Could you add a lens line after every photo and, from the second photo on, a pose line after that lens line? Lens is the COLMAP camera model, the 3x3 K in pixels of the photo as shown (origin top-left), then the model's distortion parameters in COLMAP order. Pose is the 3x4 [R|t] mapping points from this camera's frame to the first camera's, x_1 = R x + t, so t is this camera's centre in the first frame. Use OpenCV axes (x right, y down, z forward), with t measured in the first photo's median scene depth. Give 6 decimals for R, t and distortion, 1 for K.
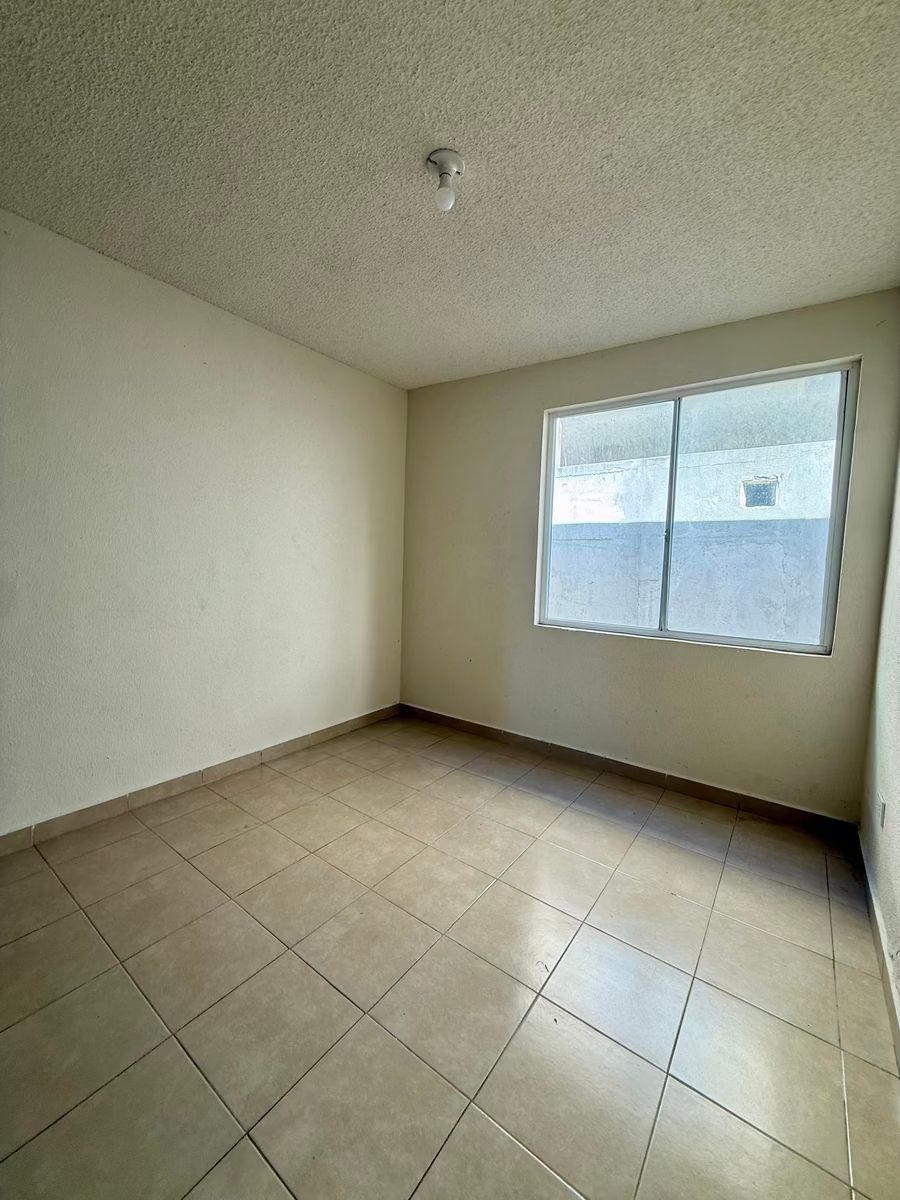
lens RADIAL K [[476.4, 0, 449.6], [0, 476.4, 598.8], [0, 0, 1]] dist [0.000635, 0.000026]
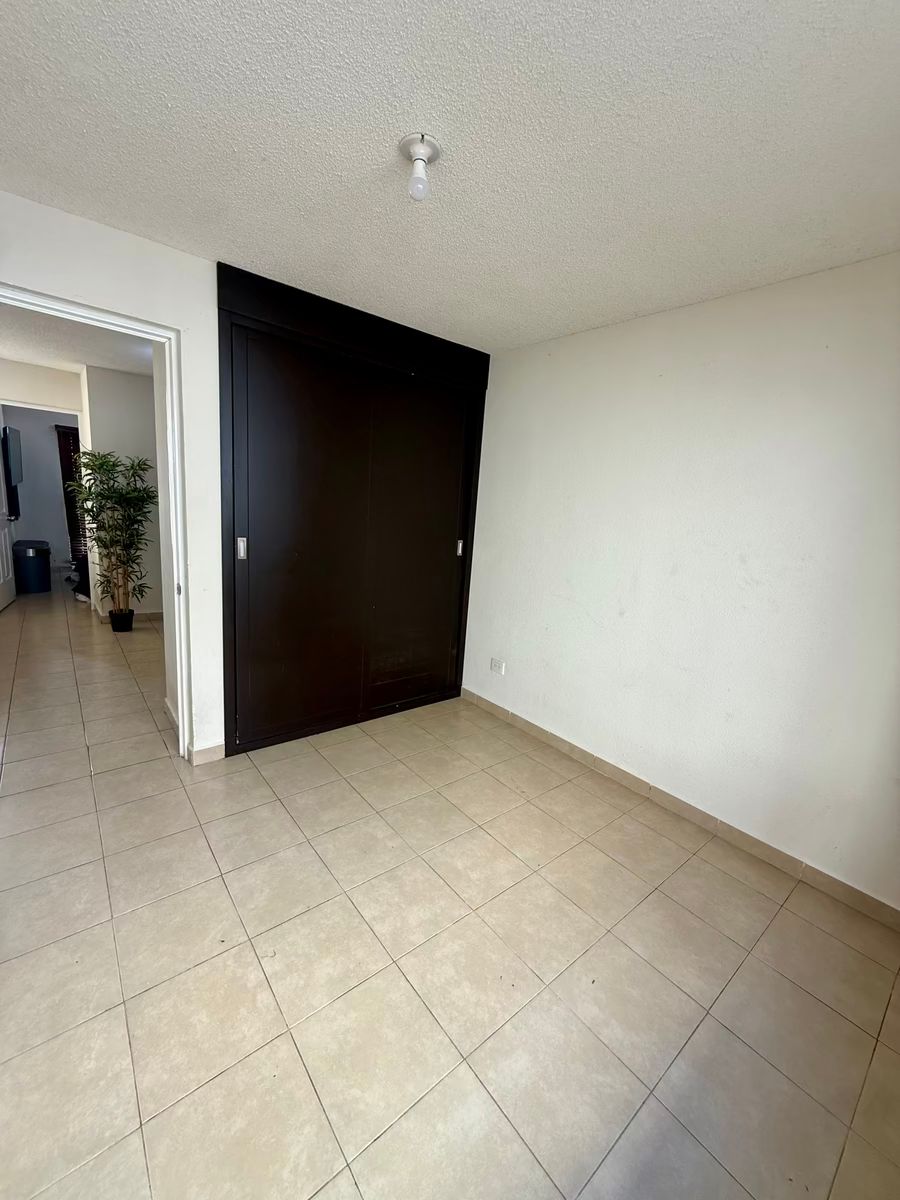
lens RADIAL K [[476.4, 0, 451.3], [0, 476.4, 598.9], [0, 0, 1]] dist [0.000635, 0.000026]
pose [[-0.236930, 0.138524, -0.961600, 0.630220], [-0.167524, 0.969132, 0.180885, -0.153726], [0.956974, 0.203948, -0.206410, 0.908978]]
